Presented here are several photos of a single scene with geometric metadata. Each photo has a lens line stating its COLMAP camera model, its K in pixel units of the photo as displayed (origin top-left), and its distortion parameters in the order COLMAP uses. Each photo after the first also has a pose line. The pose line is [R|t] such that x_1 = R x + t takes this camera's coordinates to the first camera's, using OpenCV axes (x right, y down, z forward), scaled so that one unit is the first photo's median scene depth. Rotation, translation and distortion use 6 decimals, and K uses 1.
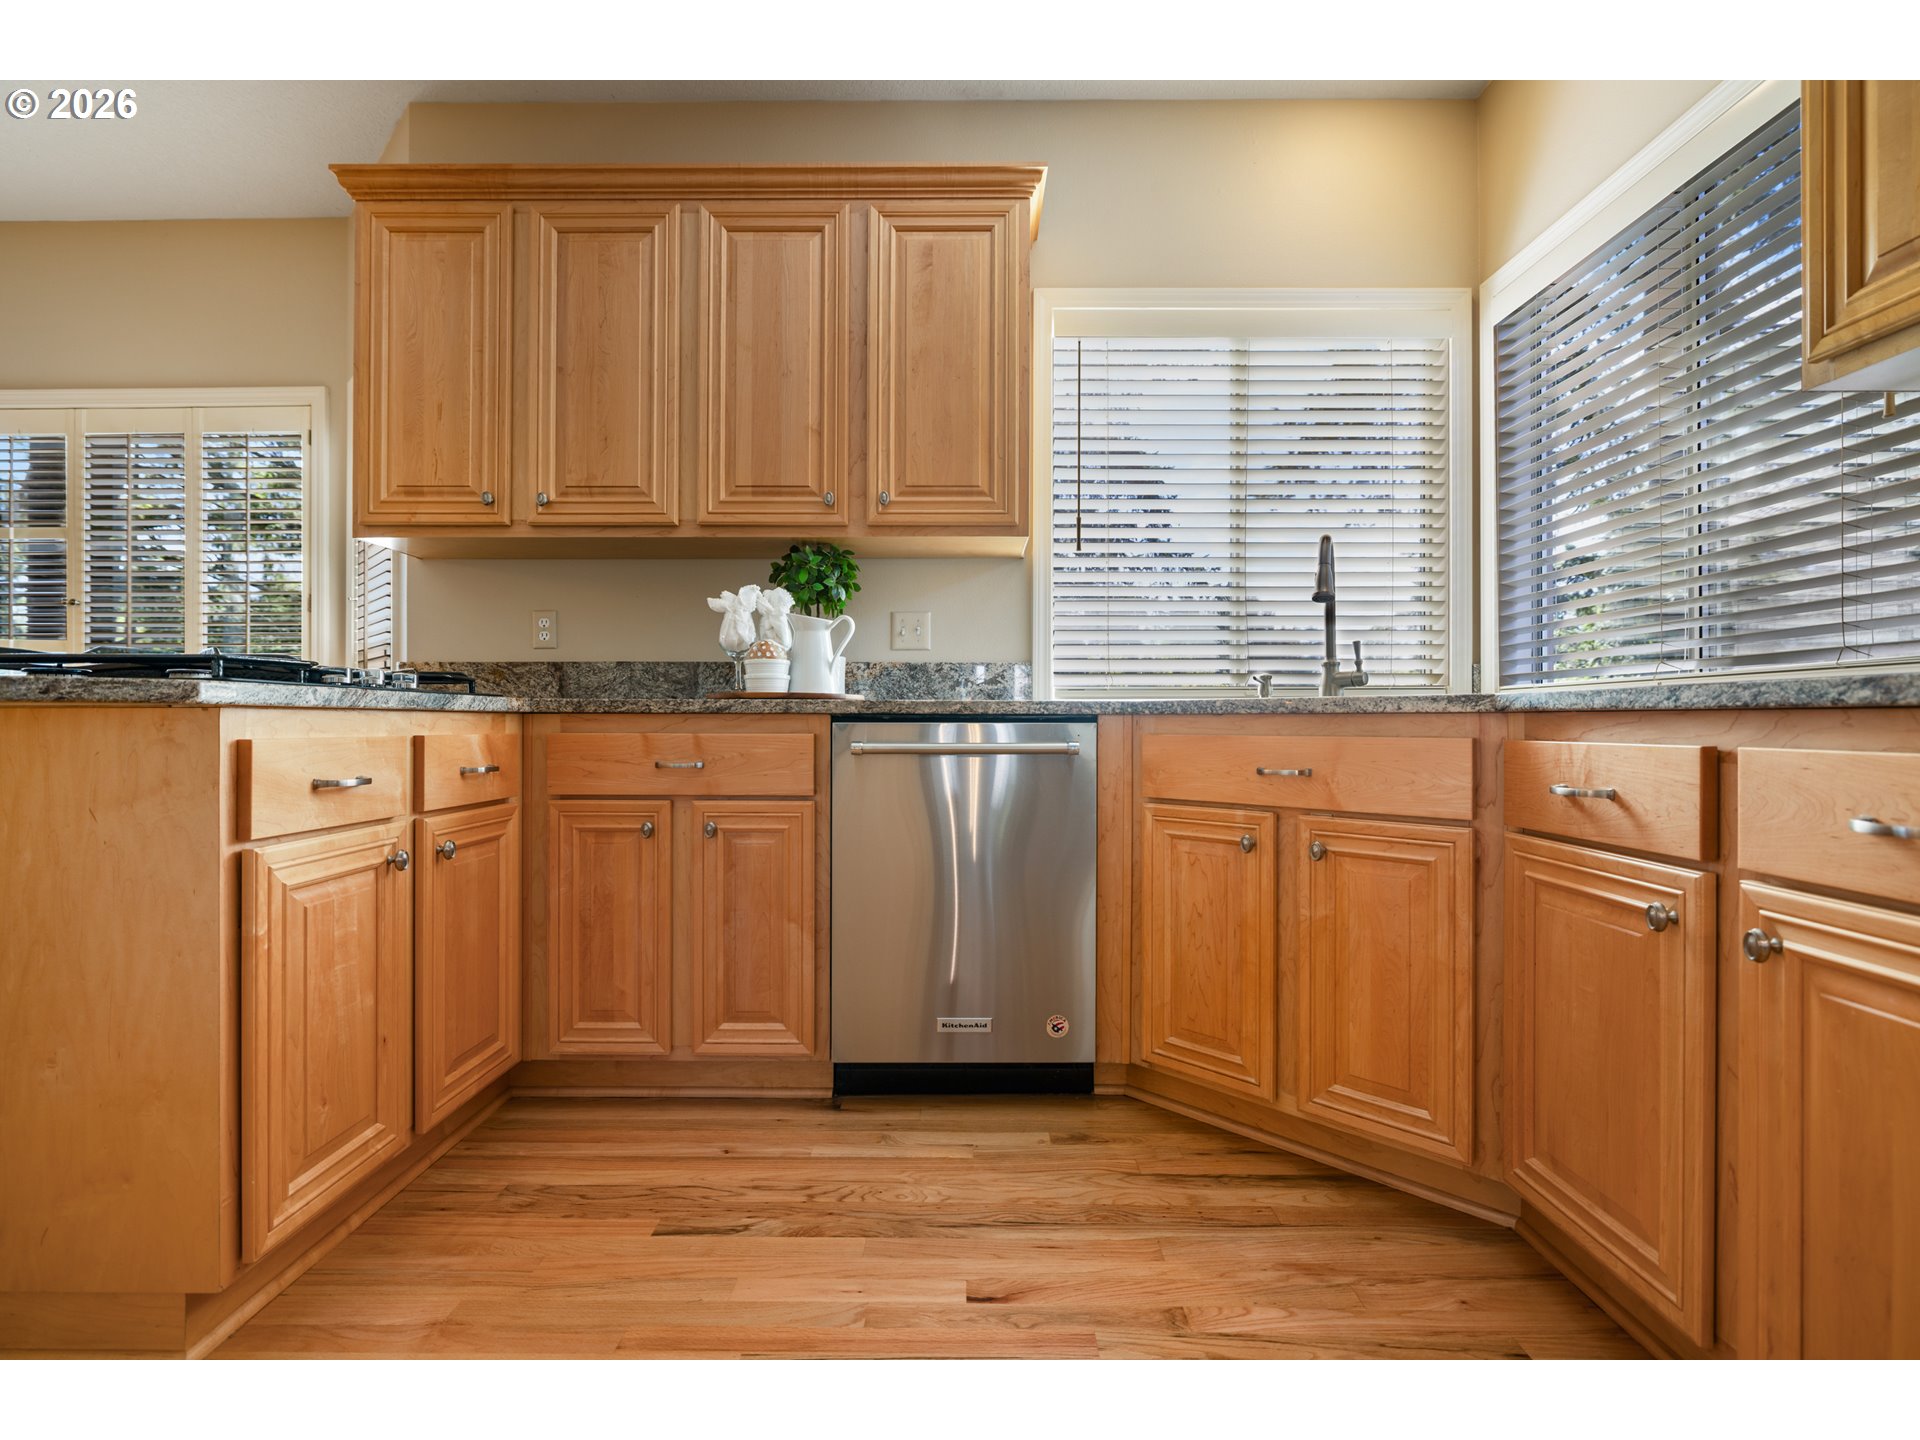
lens RADIAL K [[812.8, 0, 960.0], [0, 812.8, 720.0], [0, 0, 1]] dist [-0.011742, -0.000117]
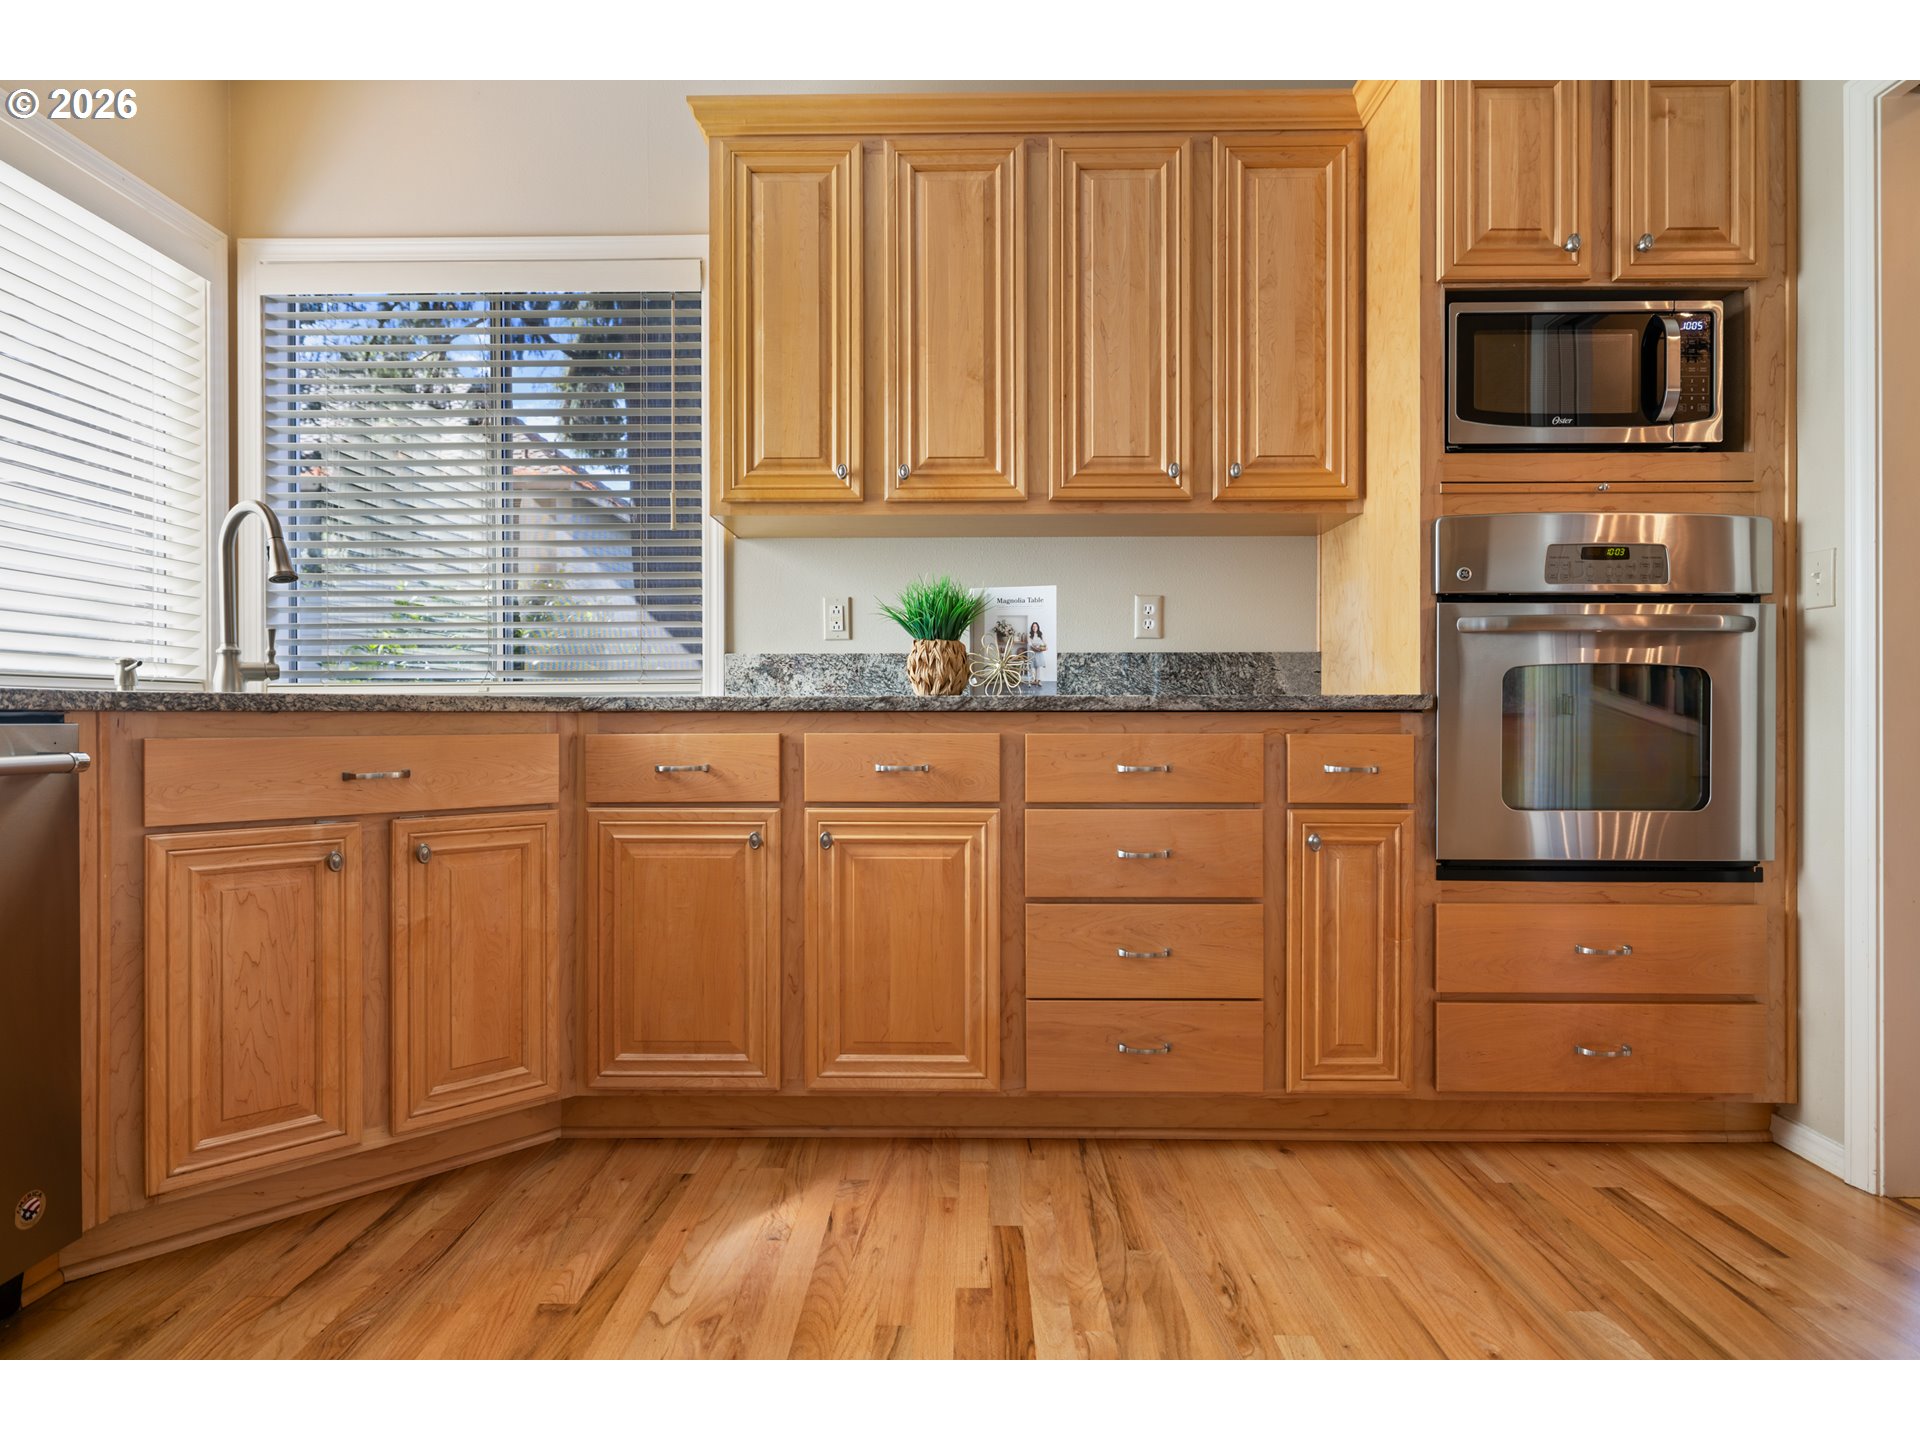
lens RADIAL K [[812.8, 0, 960.0], [0, 812.8, 720.0], [0, 0, 1]] dist [-0.011742, -0.000117]
pose [[0.140667, -0.002521, 0.990054, -0.437078], [0.001822, 0.999996, 0.002287, 0.000849], [-0.990055, 0.001483, 0.140671, 0.232996]]
